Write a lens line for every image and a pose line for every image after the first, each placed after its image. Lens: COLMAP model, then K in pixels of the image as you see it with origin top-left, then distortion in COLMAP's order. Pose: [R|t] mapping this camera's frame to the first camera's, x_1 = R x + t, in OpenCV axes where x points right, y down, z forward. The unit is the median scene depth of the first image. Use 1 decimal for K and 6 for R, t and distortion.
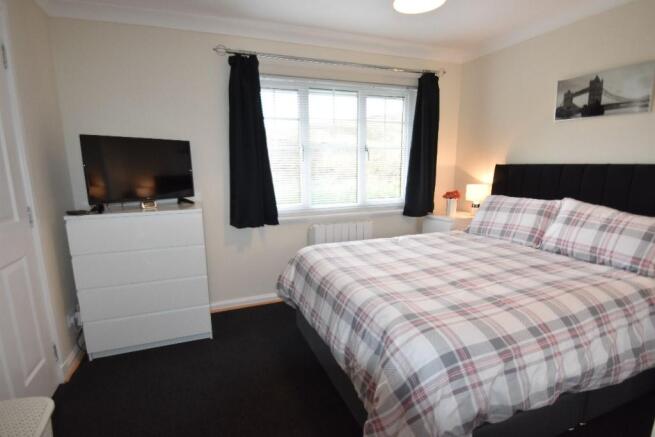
lens RADIAL K [[318.6, 0, 317.5], [0, 318.6, 224.3], [0, 0, 1]] dist [0.000778, -0.016848]
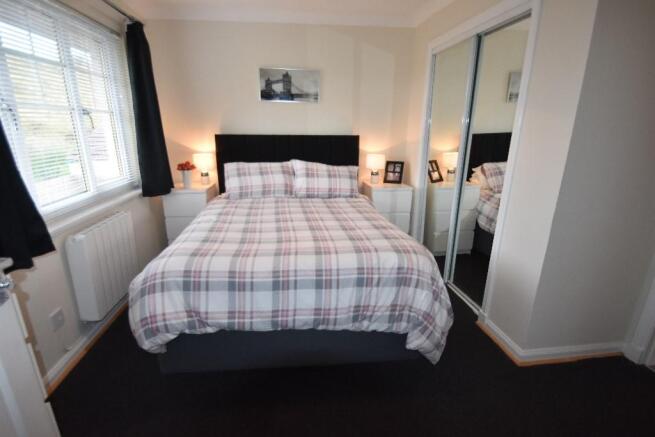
lens RADIAL K [[318.6, 0, 317.5], [0, 318.6, 224.3], [0, 0, 1]] dist [0.000778, -0.016848]
pose [[0.264565, -0.266287, 0.926875, -0.575020], [0.159459, 0.959971, 0.230280, -0.111936], [-0.951093, 0.086875, 0.296436, 0.473341]]
